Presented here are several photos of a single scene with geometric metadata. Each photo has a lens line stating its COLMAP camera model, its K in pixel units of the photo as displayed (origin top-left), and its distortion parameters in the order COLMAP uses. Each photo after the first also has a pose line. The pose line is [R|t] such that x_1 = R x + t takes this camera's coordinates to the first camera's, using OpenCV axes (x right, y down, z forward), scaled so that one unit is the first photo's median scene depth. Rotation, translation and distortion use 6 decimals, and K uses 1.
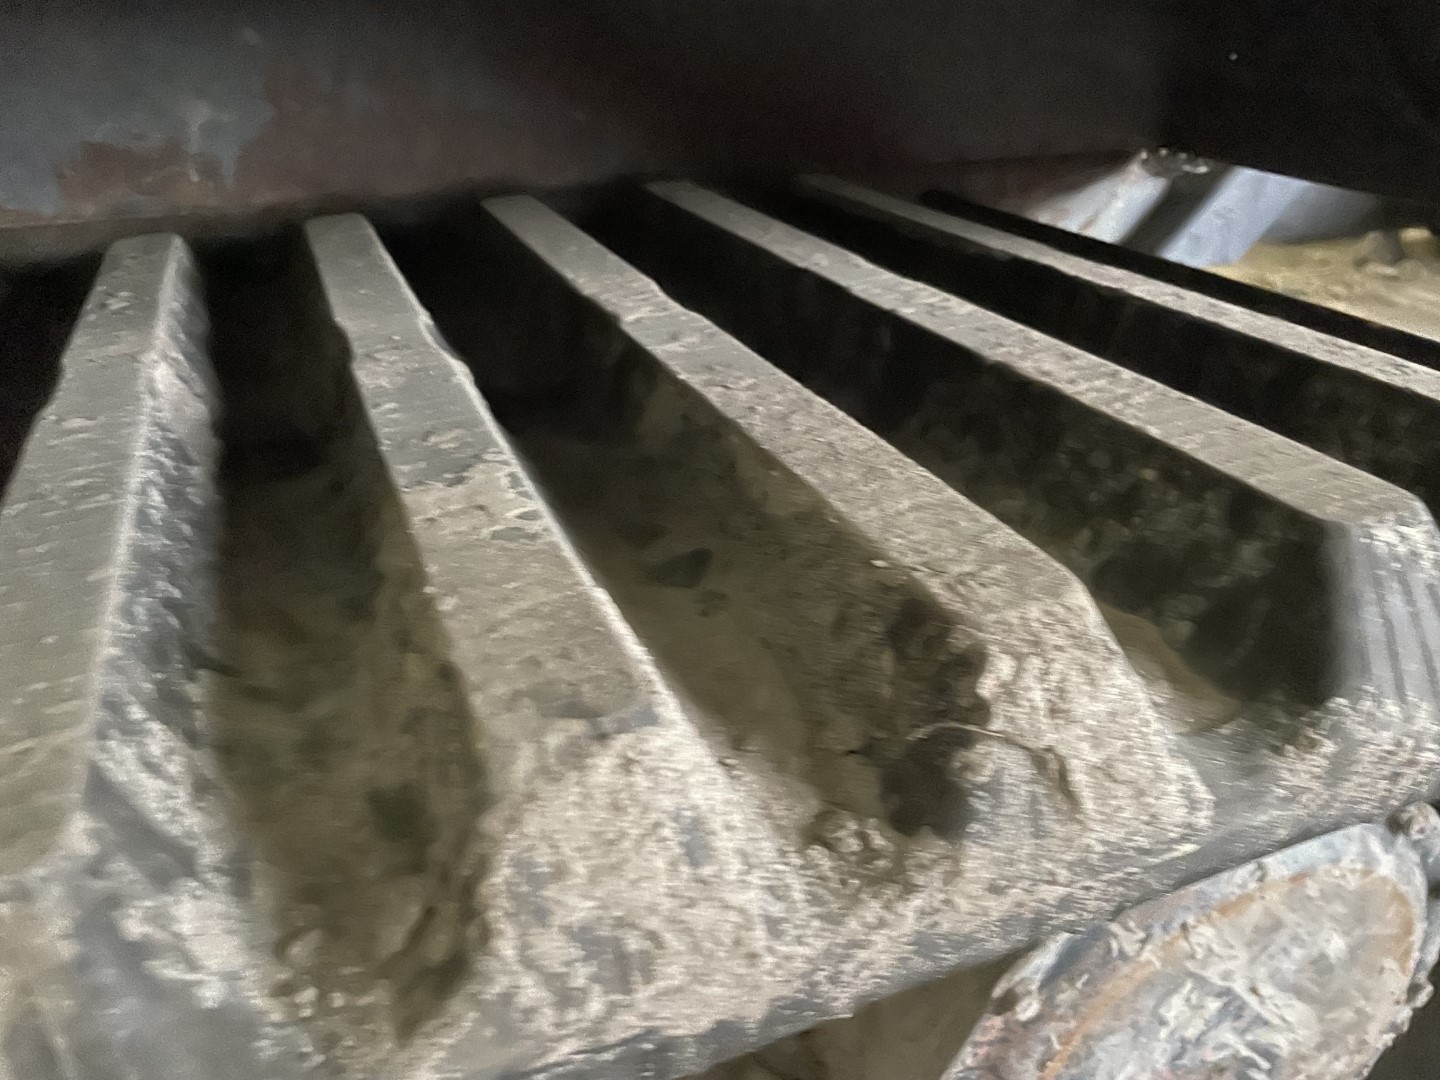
lens RADIAL K [[1104.3, 0, 711.0], [0, 1104.3, 530.4], [0, 0, 1]] dist [0.067353, -0.096822]
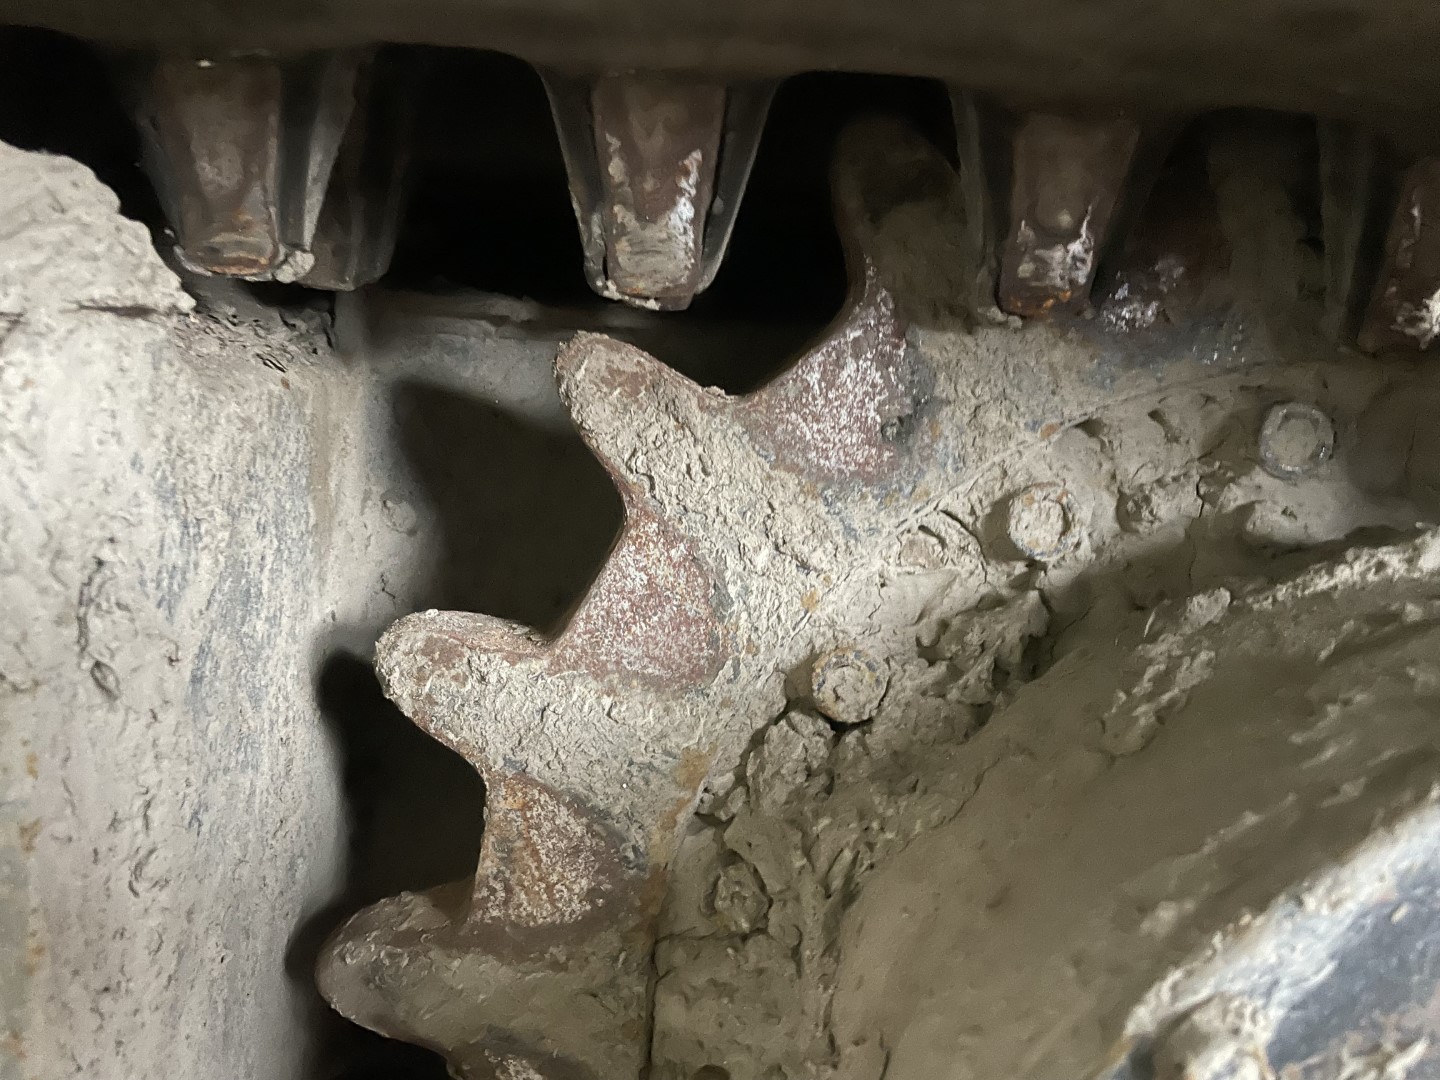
lens RADIAL K [[1104.3, 0, 718.8], [0, 1104.3, 536.2], [0, 0, 1]] dist [0.067353, -0.096822]
pose [[0.938013, 0.131952, -0.320500, 0.220380], [-0.226598, 0.933174, -0.278996, 0.394233], [0.262269, 0.334326, 0.905230, 0.577756]]
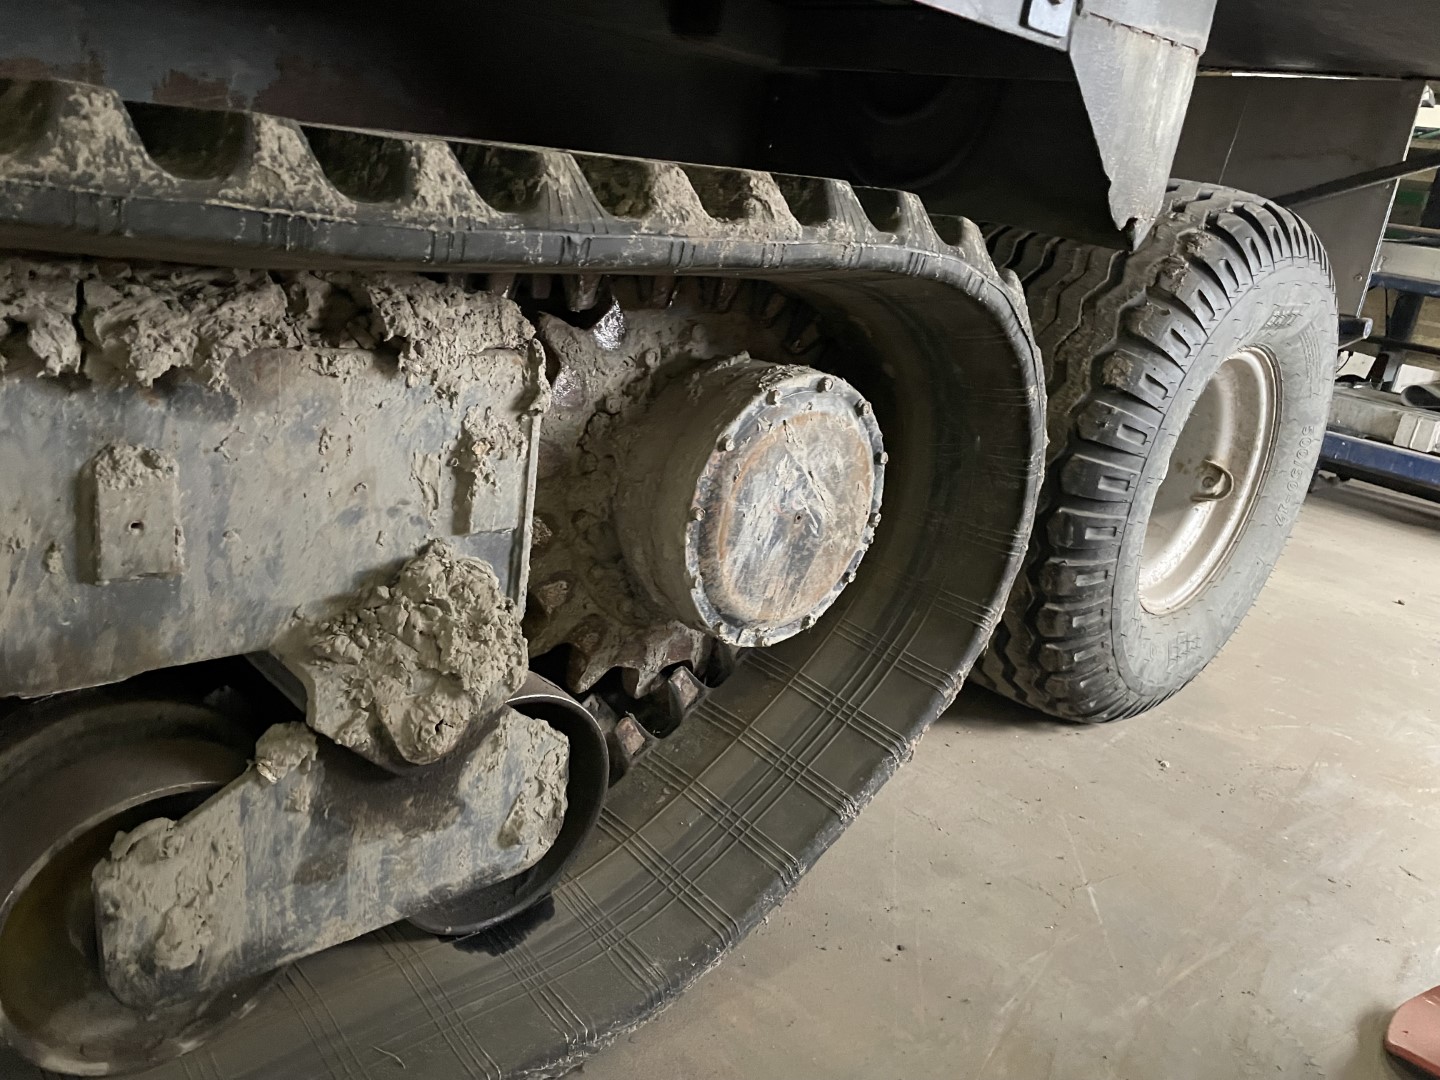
lens RADIAL K [[1104.3, 0, 697.2], [0, 1104.3, 558.7], [0, 0, 1]] dist [0.067353, -0.096822]
pose [[0.927266, 0.000838, 0.374402, -0.690445], [0.042742, 0.993223, -0.108080, 0.922354], [-0.371955, 0.116221, 0.920946, -1.182801]]
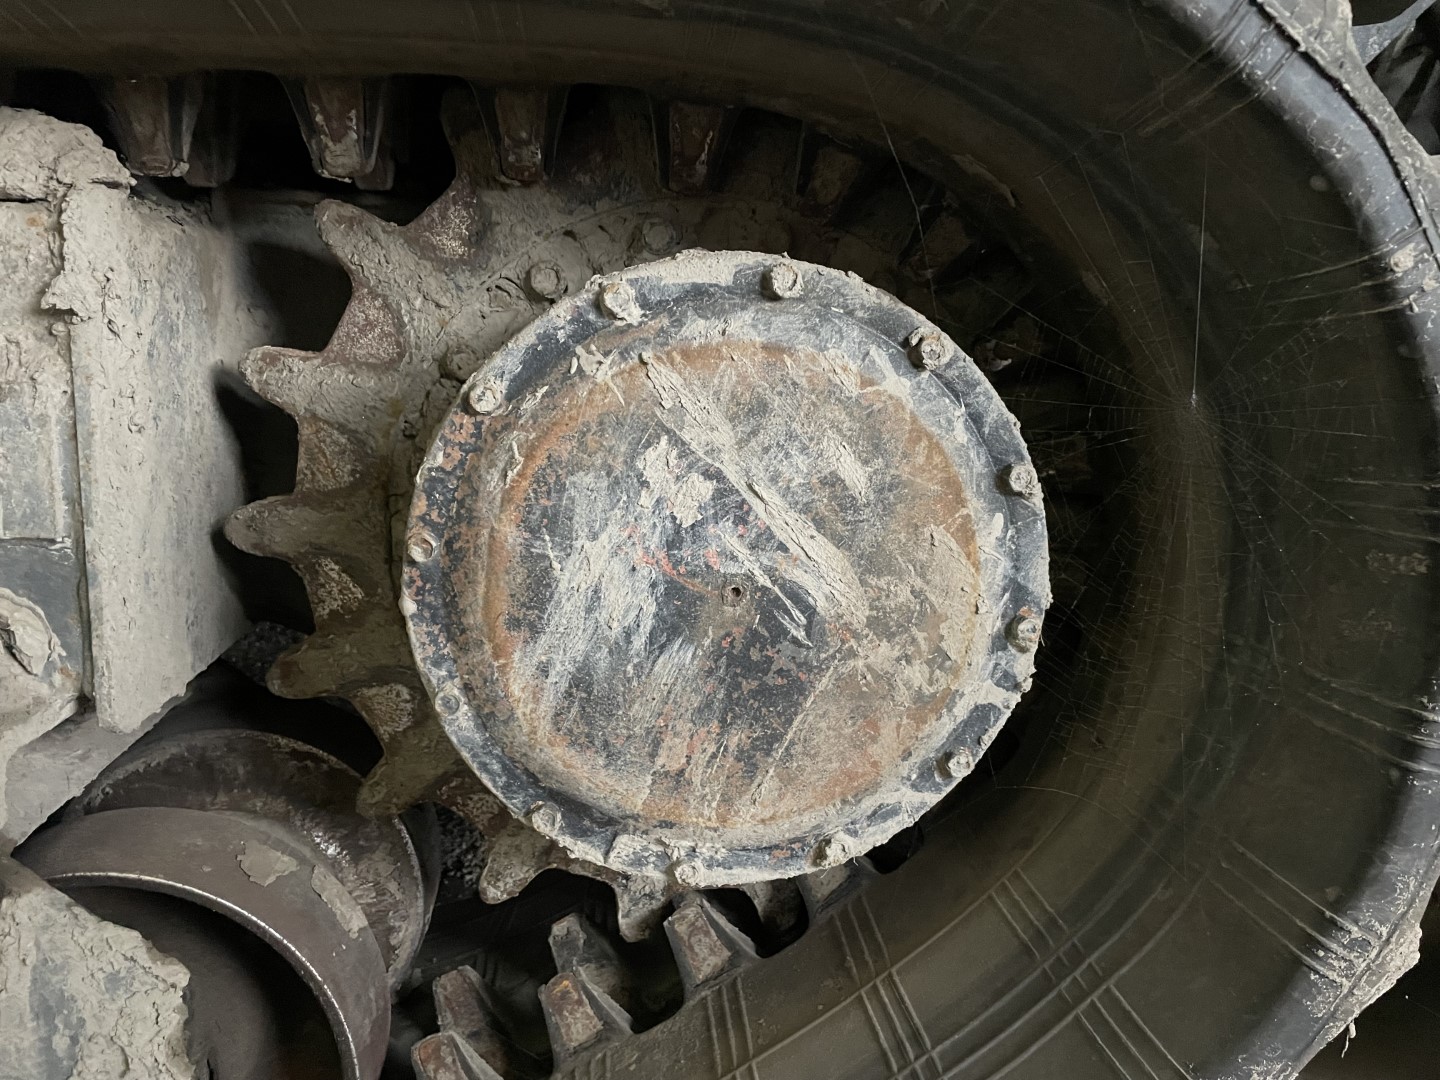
lens RADIAL K [[1104.3, 0, 732.6], [0, 1104.3, 534.2], [0, 0, 1]] dist [0.067353, -0.096822]
pose [[0.956669, 0.092336, -0.276148, 0.827498], [-0.163668, 0.954911, -0.247704, 0.777397], [0.240824, 0.282168, 0.928647, 0.060387]]
